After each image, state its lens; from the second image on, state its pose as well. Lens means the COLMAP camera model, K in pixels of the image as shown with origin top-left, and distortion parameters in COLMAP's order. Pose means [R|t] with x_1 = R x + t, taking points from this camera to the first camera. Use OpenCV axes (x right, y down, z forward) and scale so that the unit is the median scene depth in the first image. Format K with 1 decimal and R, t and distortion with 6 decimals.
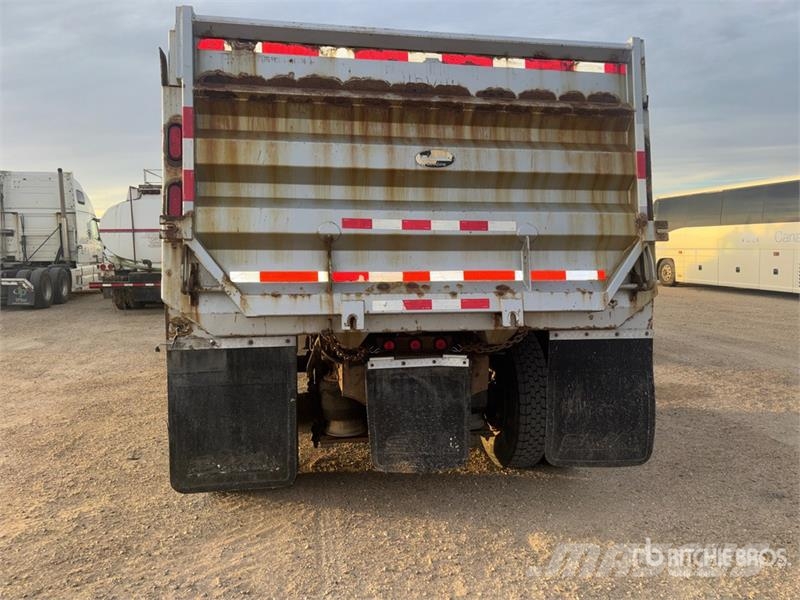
lens RADIAL K [[569.2, 0, 400.0], [0, 569.2, 300.0], [0, 0, 1]] dist [0.082506, -0.101068]
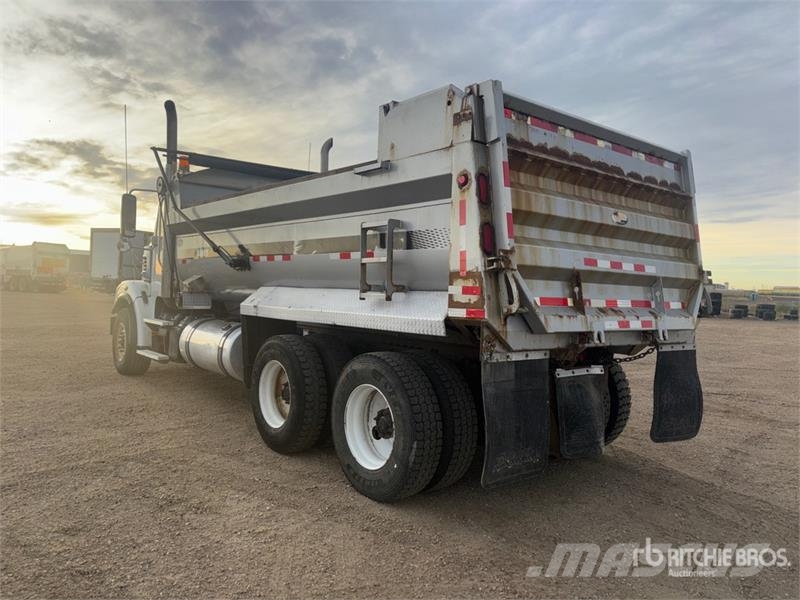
lens RADIAL K [[598.8, 0, 398.7], [0, 598.8, 296.4], [0, 0, 1]] dist [0.059406, -0.052860]
pose [[0.869048, 0.025180, 0.494086, -1.108809], [0.009785, 0.997634, -0.068054, 0.032695], [-0.494630, 0.063977, 0.866746, 0.021694]]
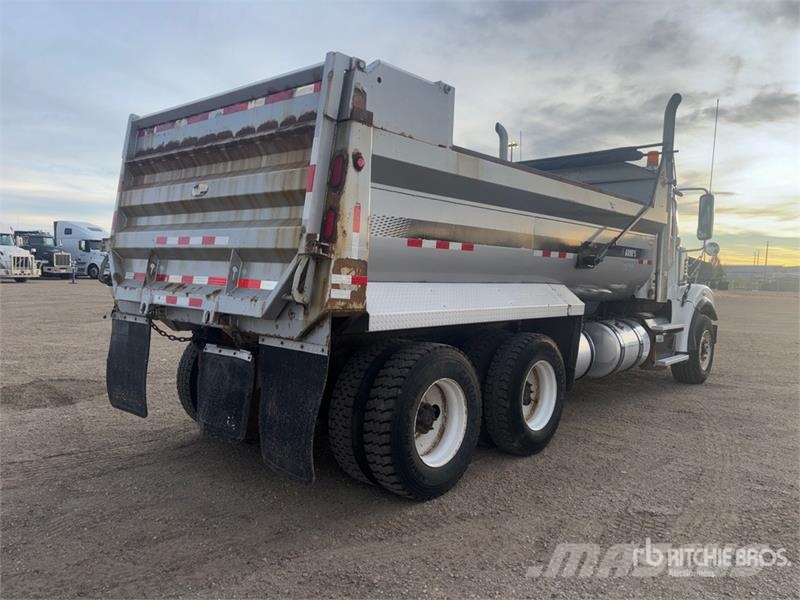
lens RADIAL K [[598.8, 0, 398.7], [0, 598.8, 296.4], [0, 0, 1]] dist [0.059406, -0.052860]
pose [[0.623282, 0.051472, -0.780302, 1.425211], [-0.100749, 0.994801, -0.014854, -0.032205], [0.775480, 0.087873, 0.625227, 0.515263]]
